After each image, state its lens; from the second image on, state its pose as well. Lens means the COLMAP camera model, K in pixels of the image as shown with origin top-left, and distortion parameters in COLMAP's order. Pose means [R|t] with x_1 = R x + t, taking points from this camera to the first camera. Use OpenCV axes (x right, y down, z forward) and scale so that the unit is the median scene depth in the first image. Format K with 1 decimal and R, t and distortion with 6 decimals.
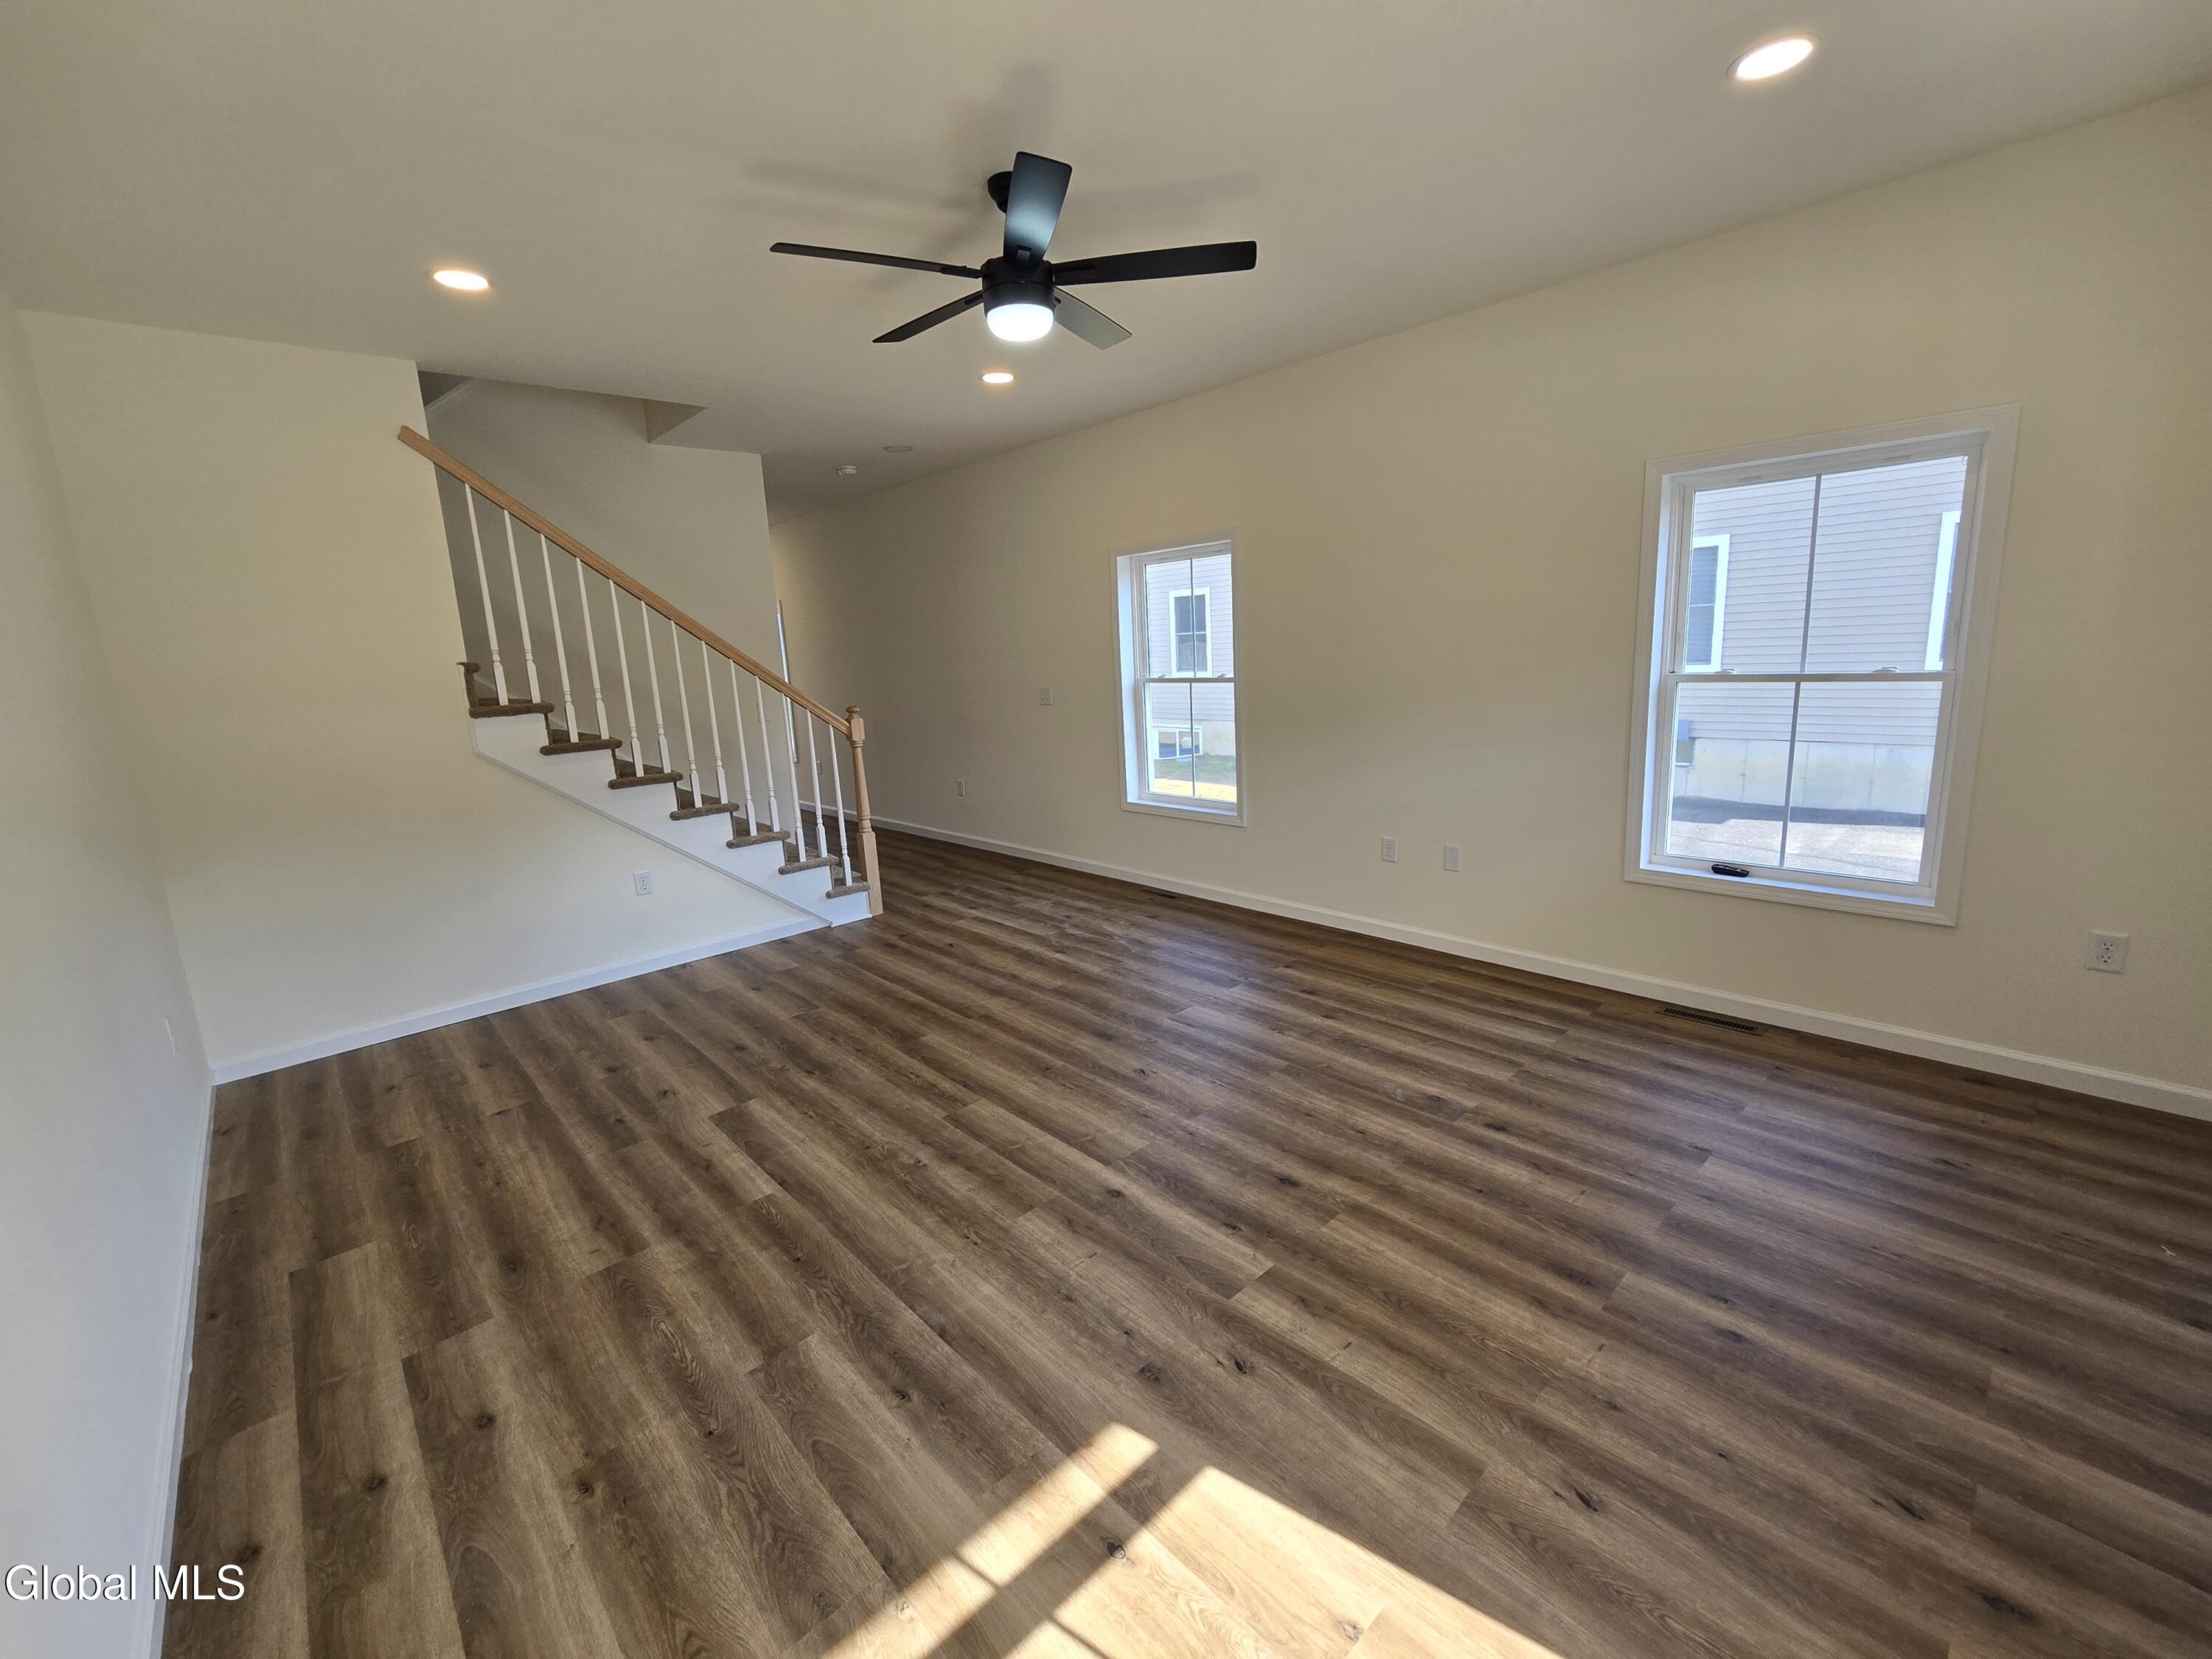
lens RADIAL K [[909.8, 0, 1100.2], [0, 909.8, 823.0], [0, 0, 1]] dist [-0.002929, 0.000005]
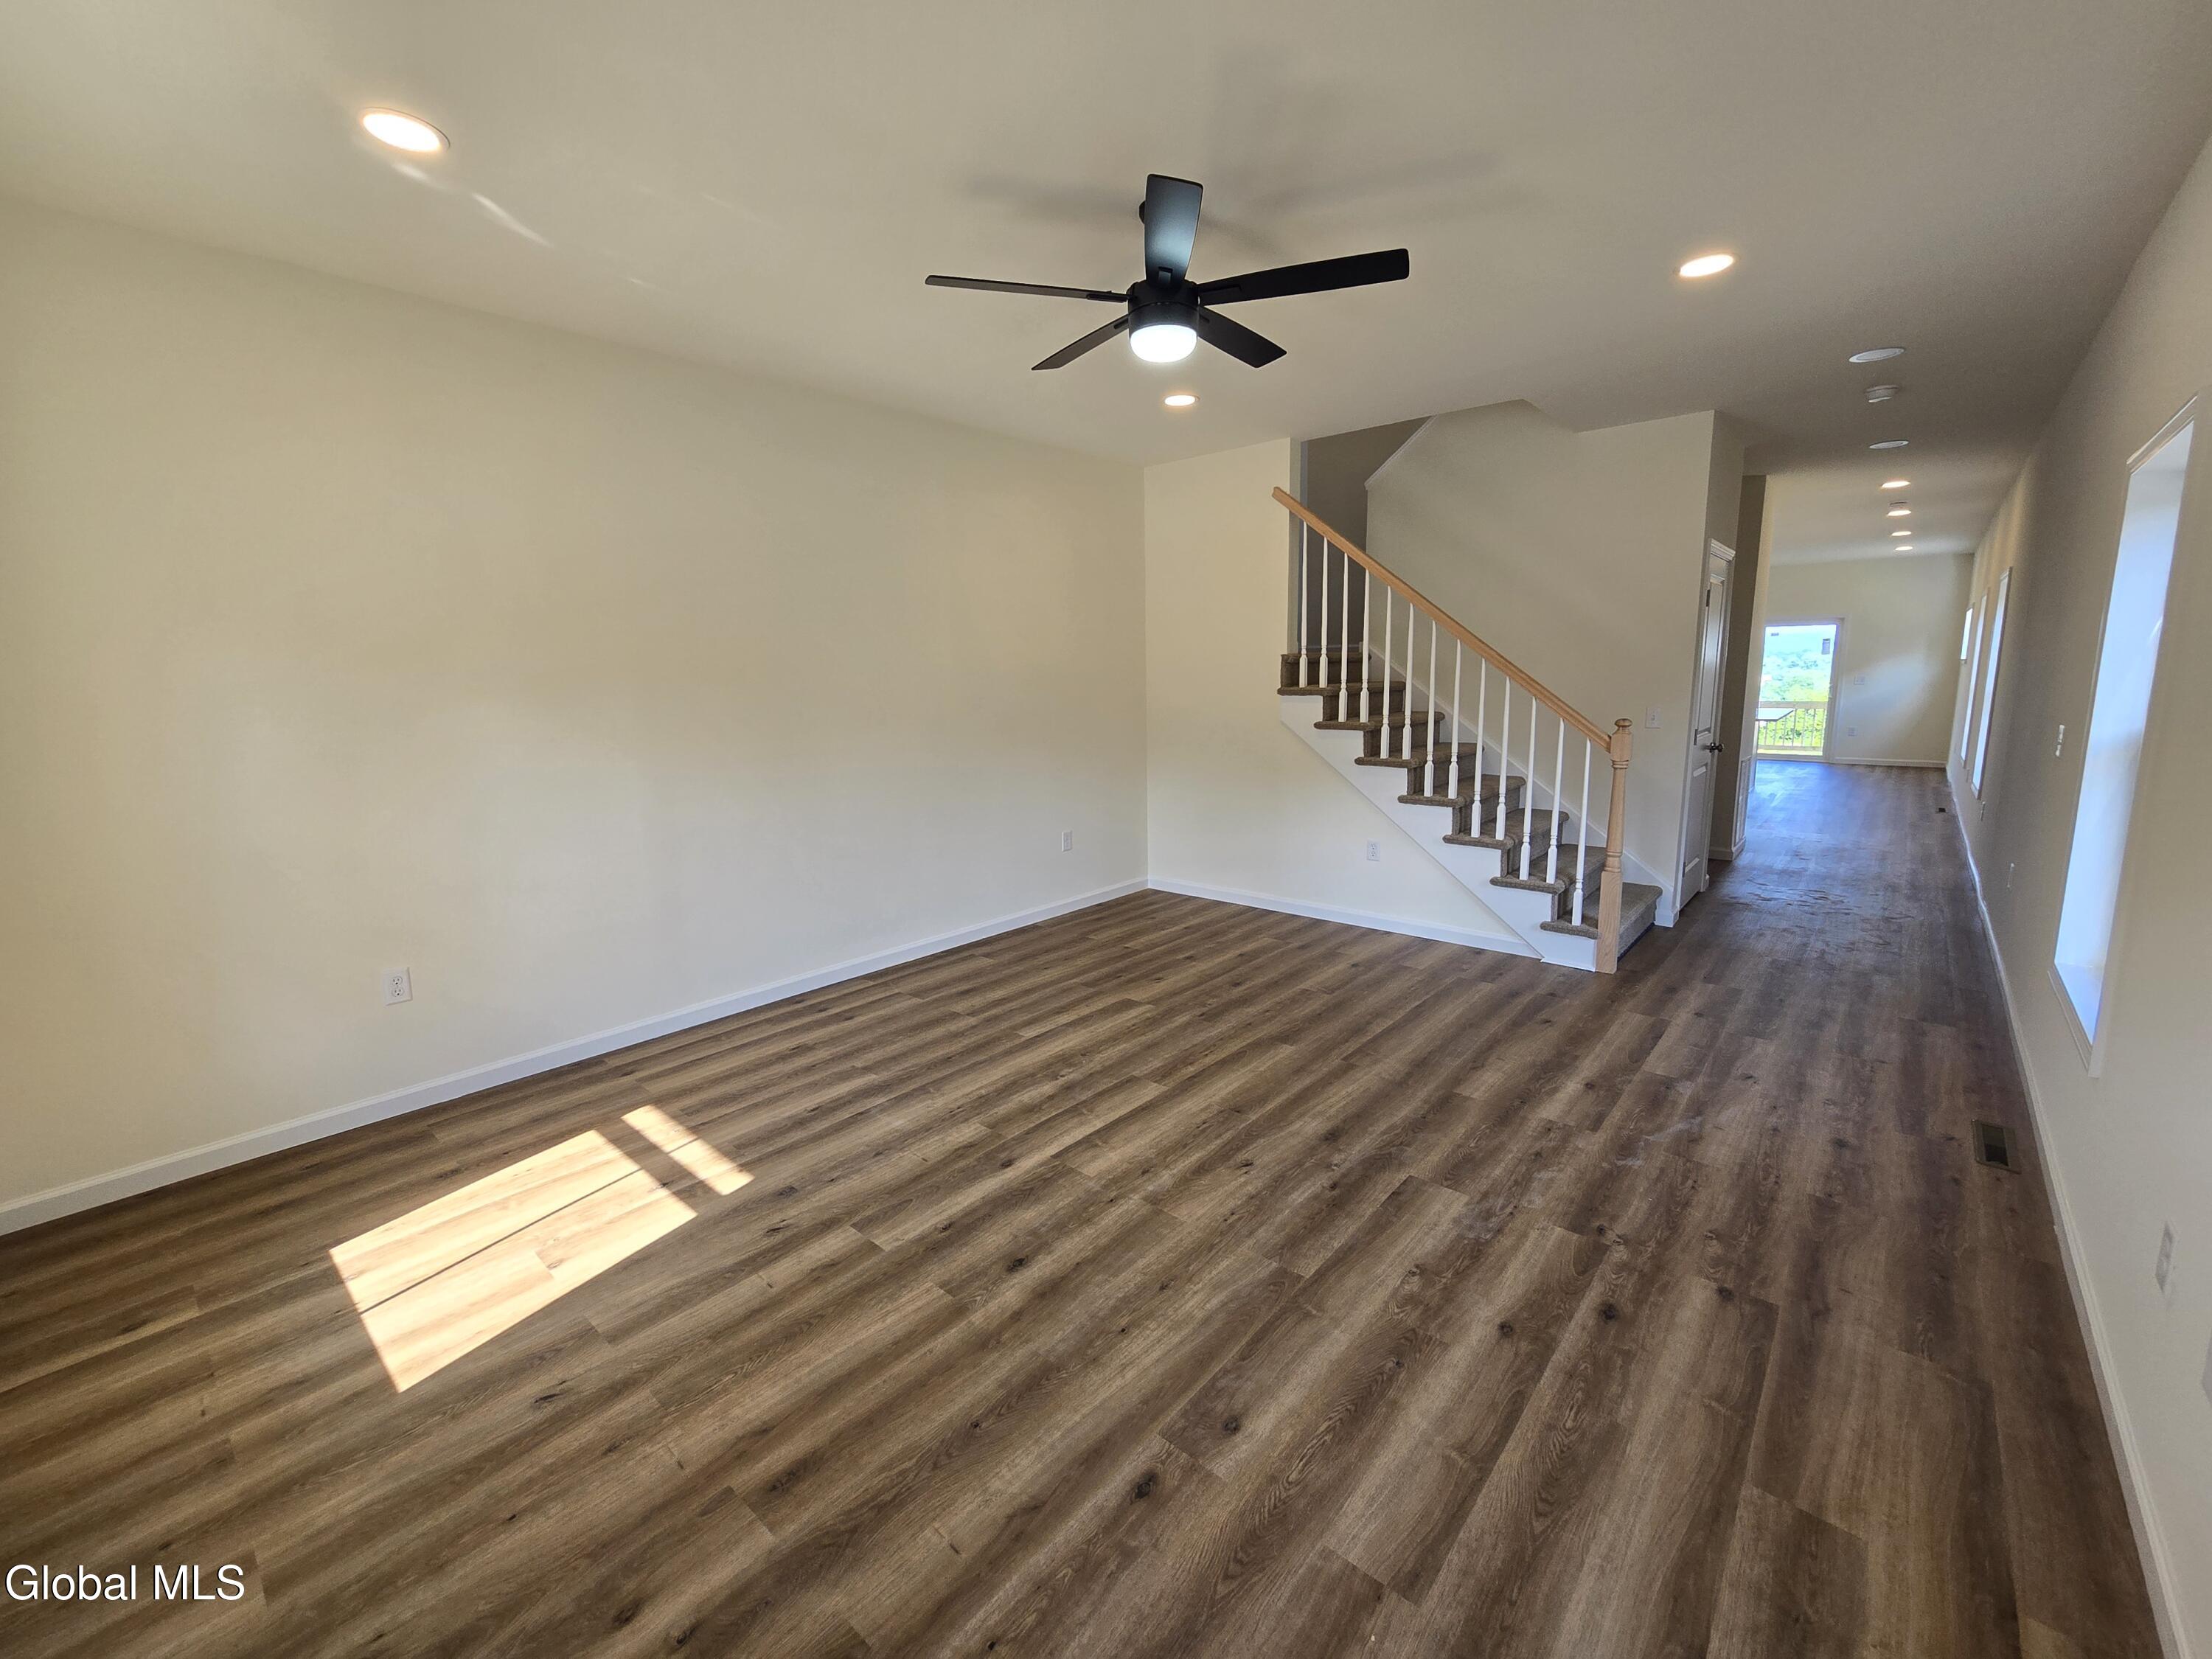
lens RADIAL K [[909.8, 0, 1100.2], [0, 909.8, 823.0], [0, 0, 1]] dist [-0.002929, 0.000005]
pose [[0.108200, 0.212054, -0.971250, 0.919357], [-0.180845, 0.964883, 0.190517, -0.200847], [0.977542, 0.155032, 0.142749, 0.808165]]
